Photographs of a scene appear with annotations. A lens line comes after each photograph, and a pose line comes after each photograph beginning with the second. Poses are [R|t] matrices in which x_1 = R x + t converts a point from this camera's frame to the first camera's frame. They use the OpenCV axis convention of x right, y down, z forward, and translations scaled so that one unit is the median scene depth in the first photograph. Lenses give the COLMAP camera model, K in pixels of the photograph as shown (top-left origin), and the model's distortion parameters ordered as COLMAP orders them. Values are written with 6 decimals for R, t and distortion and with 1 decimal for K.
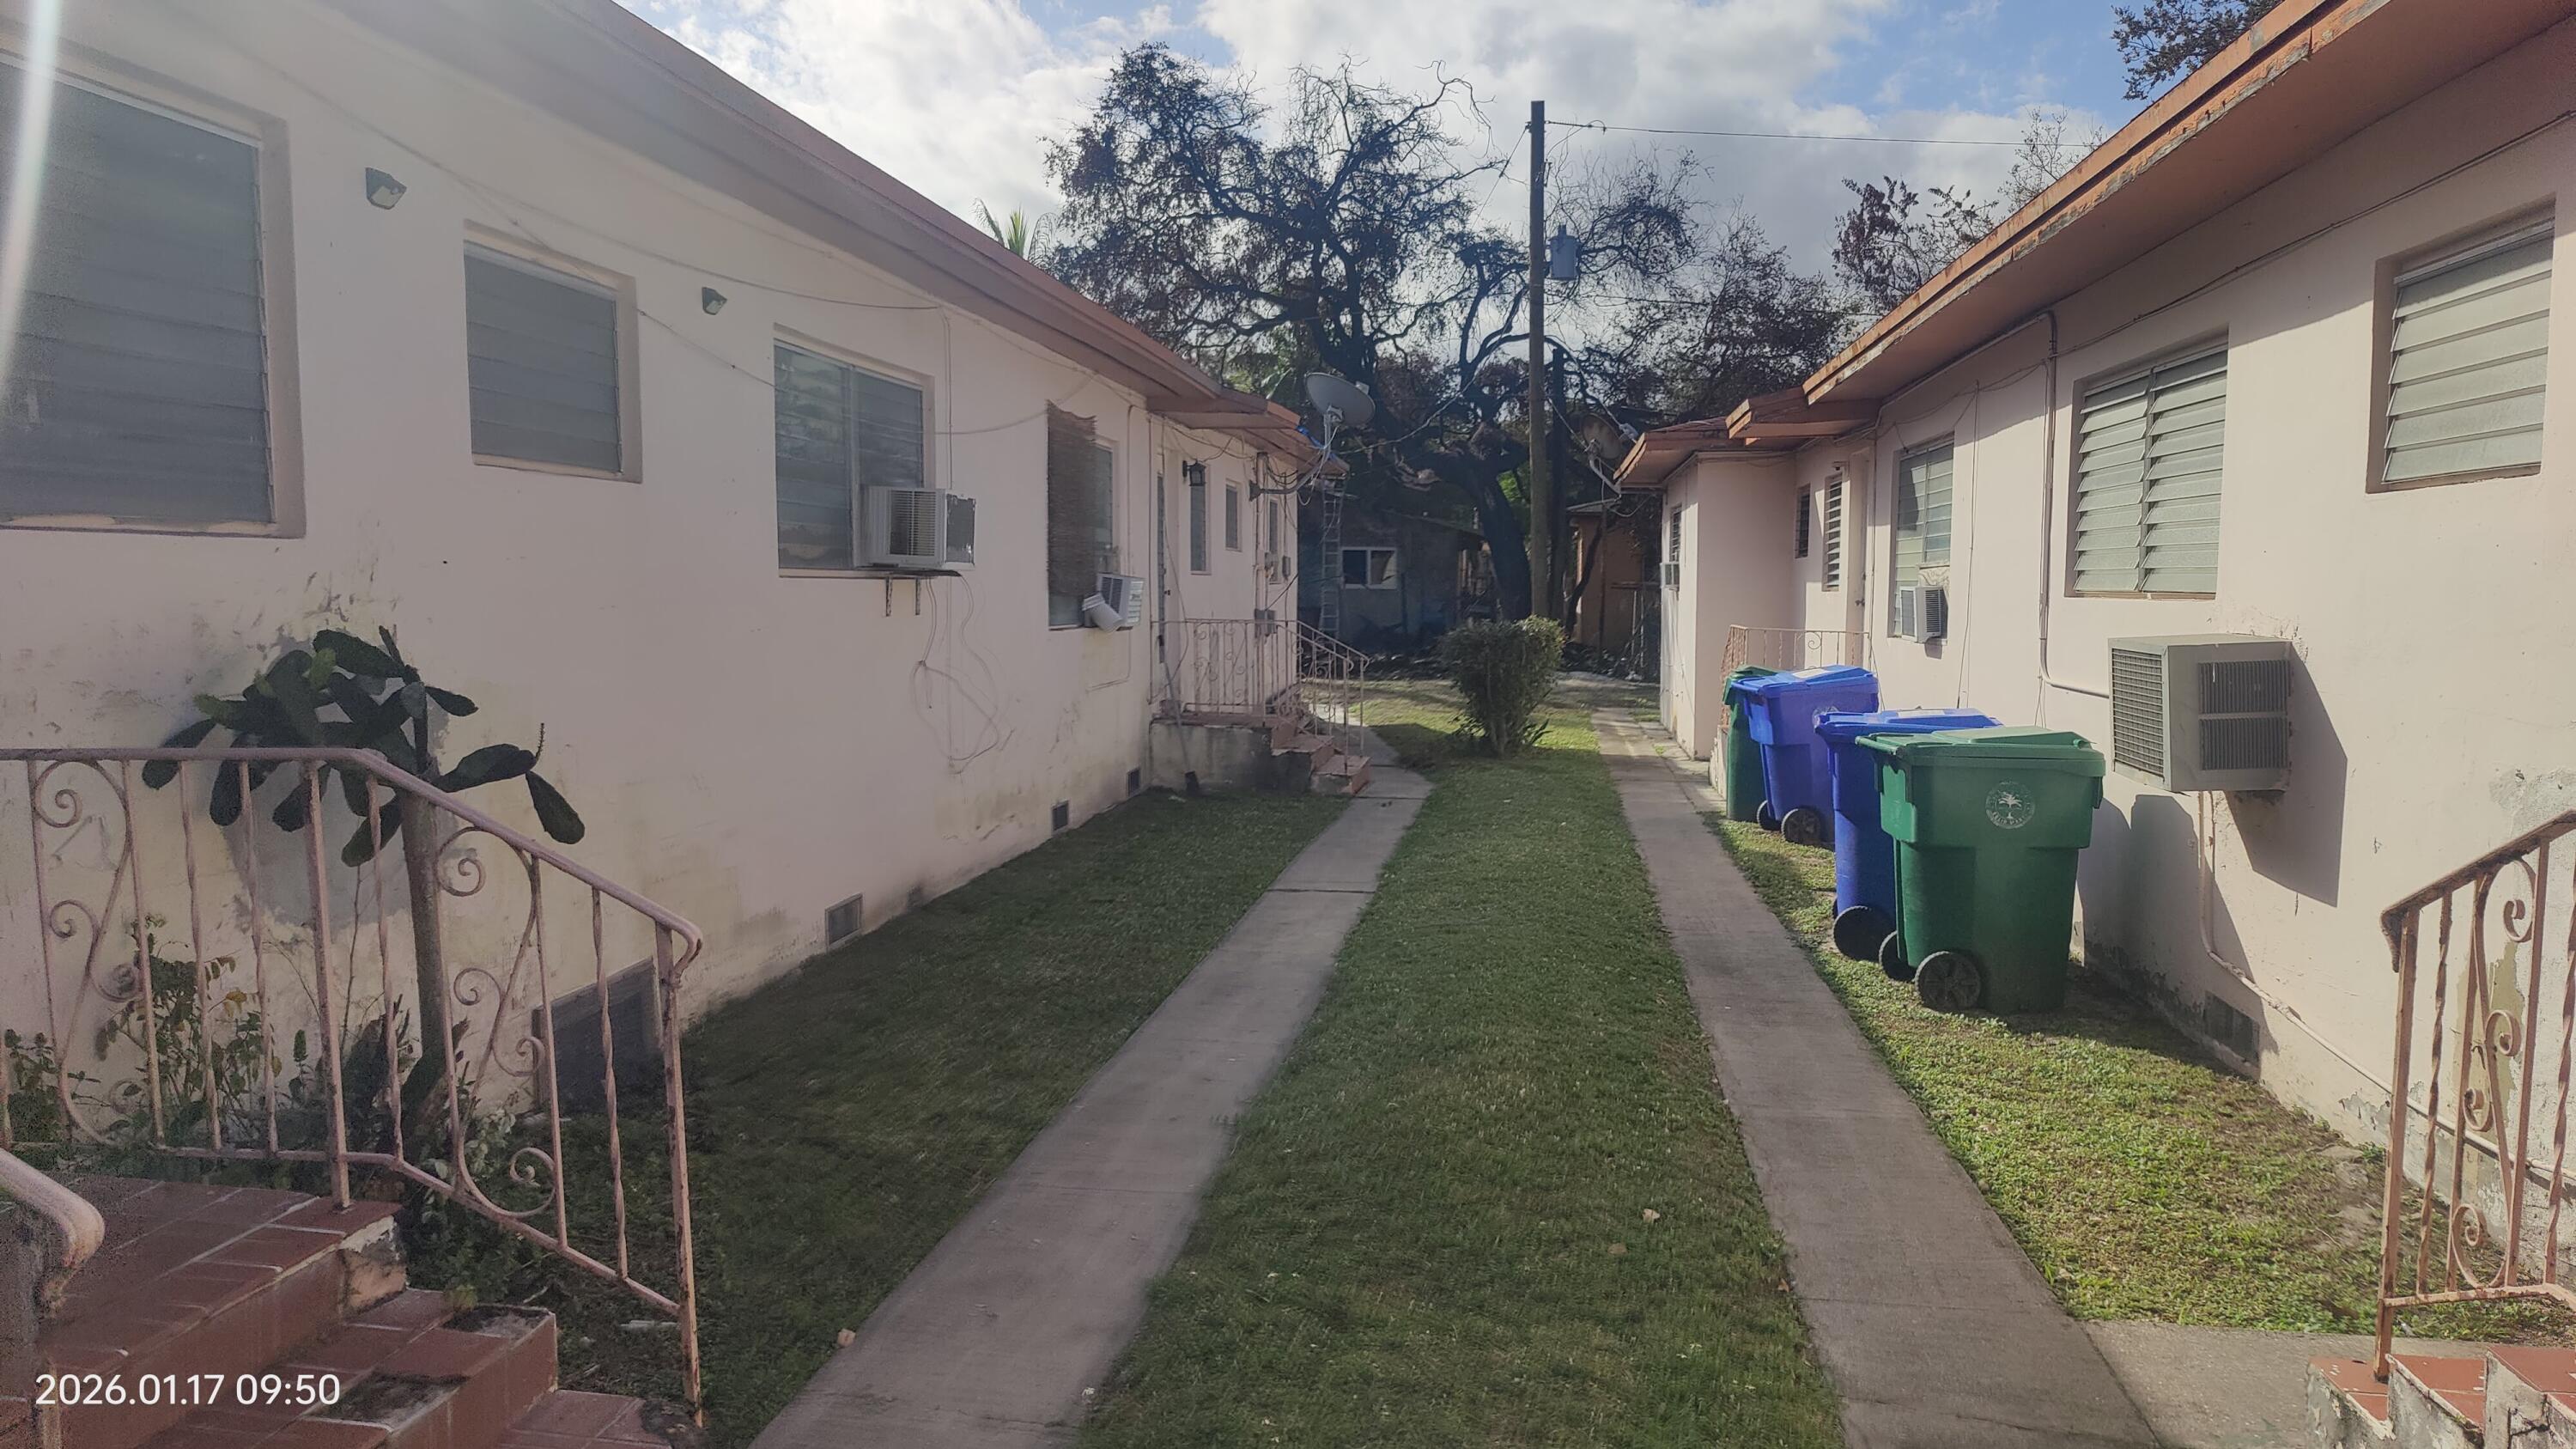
lens RADIAL K [[1826.3, 0, 1288.0], [0, 1826.3, 724.5], [0, 0, 1]] dist [0.020721, -0.000571]
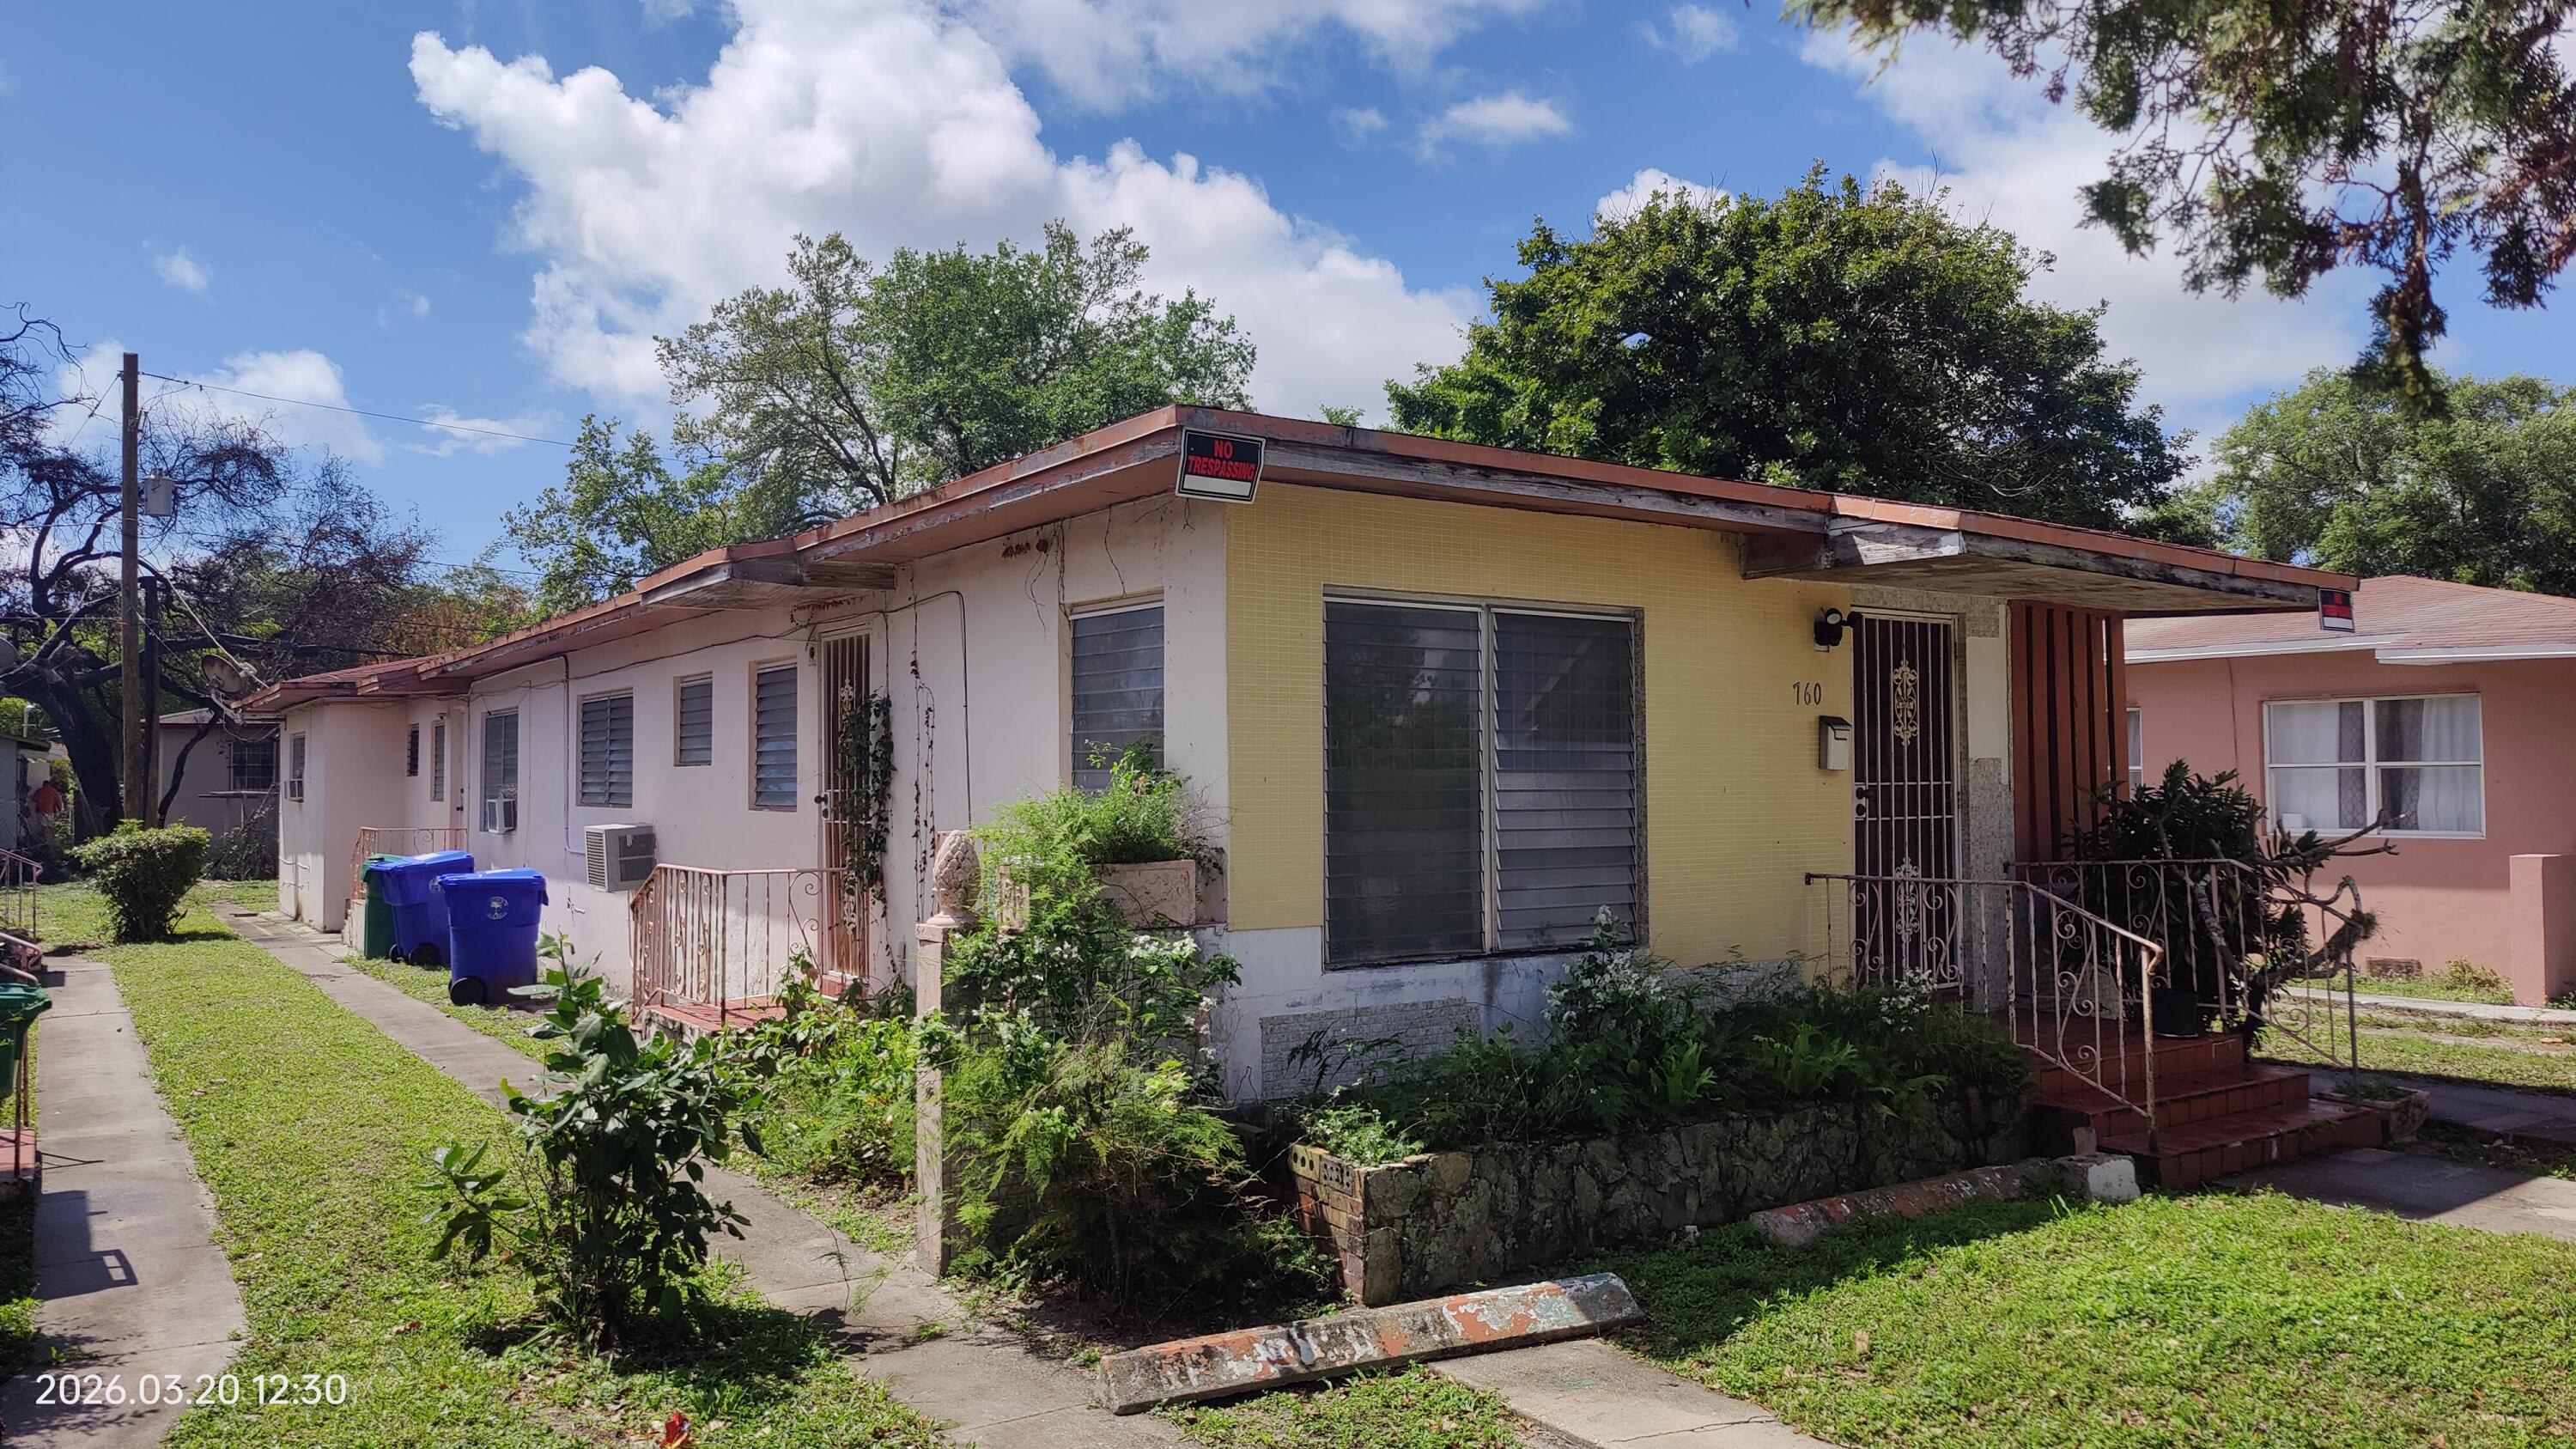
lens RADIAL K [[1794.2, 0, 1278.3], [0, 1794.2, 720.3], [0, 0, 1]] dist [0.014481, -0.002149]
pose [[0.744738, 0.014690, 0.667196, -0.065820], [0.059609, 0.994297, -0.088430, 0.010137], [-0.664690, 0.105628, 0.739615, -0.211934]]
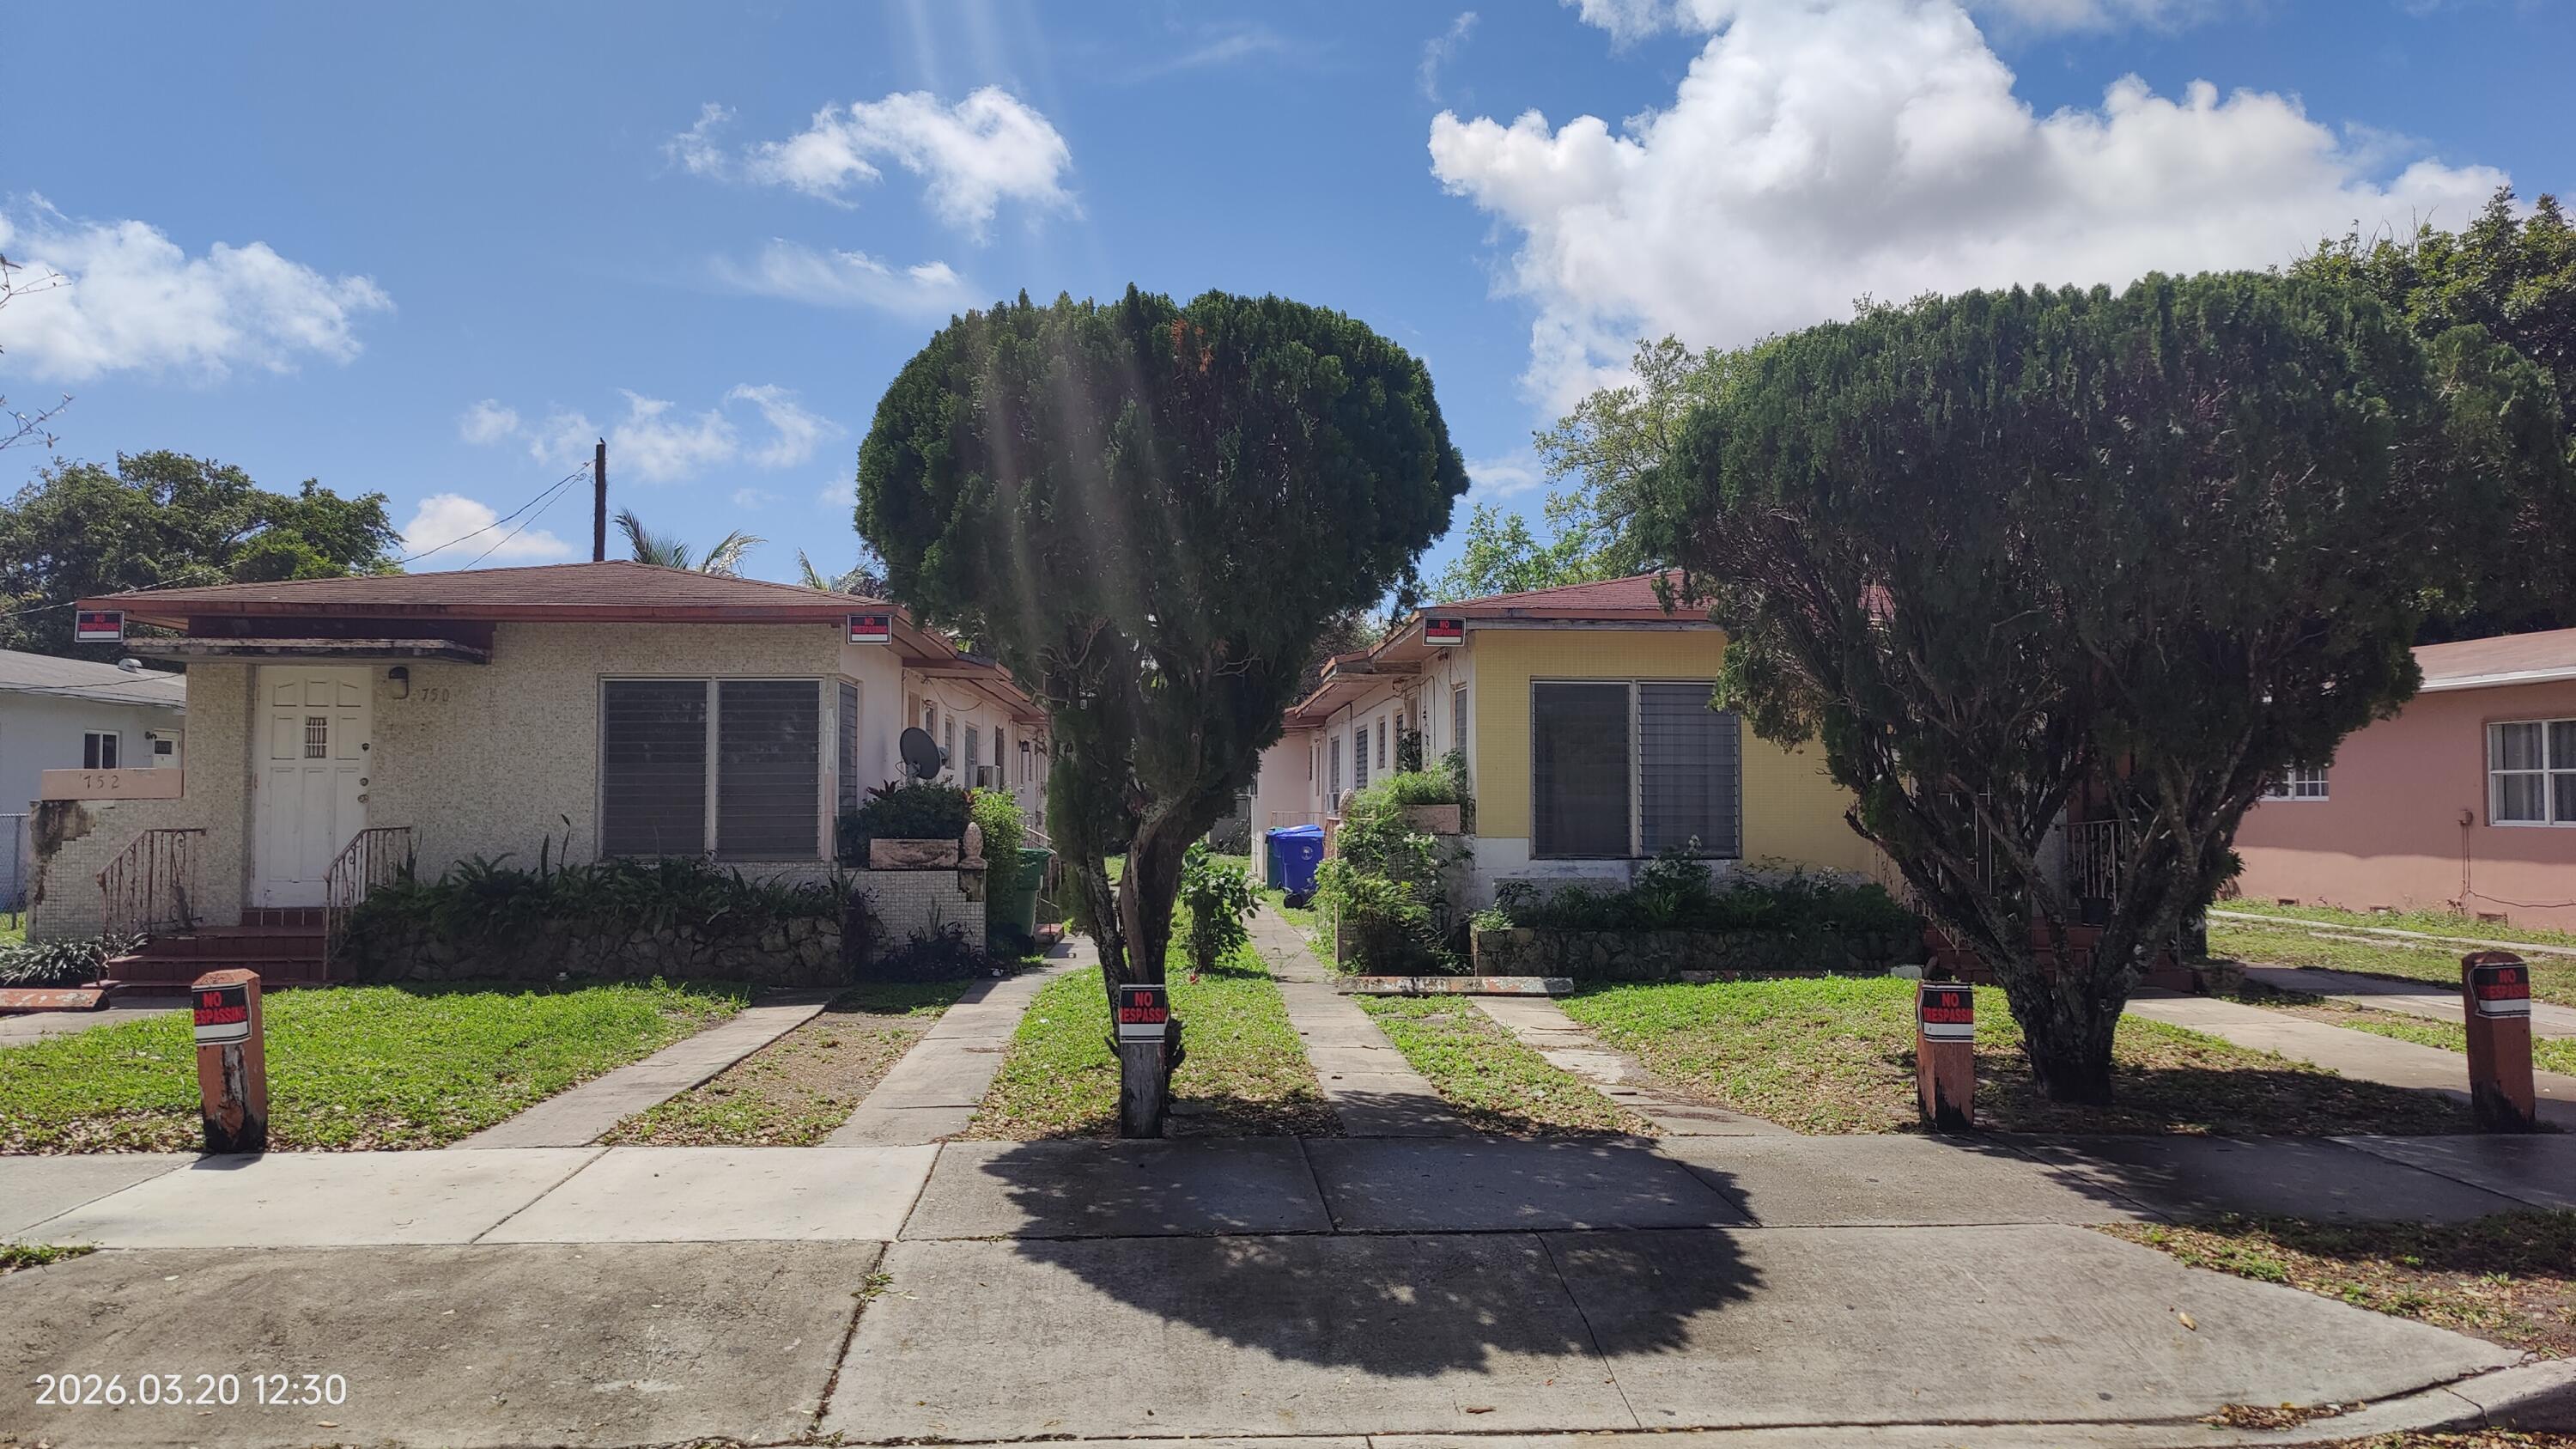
lens RADIAL K [[1770.1, 0, 1288.0], [0, 1770.1, 724.5], [0, 0, 1]] dist [0.033560, -0.002634]
pose [[0.980595, 0.005341, 0.195971, -0.066015], [0.017997, 0.992955, -0.117115, 0.036530], [-0.195216, 0.118369, 0.973591, -0.459495]]
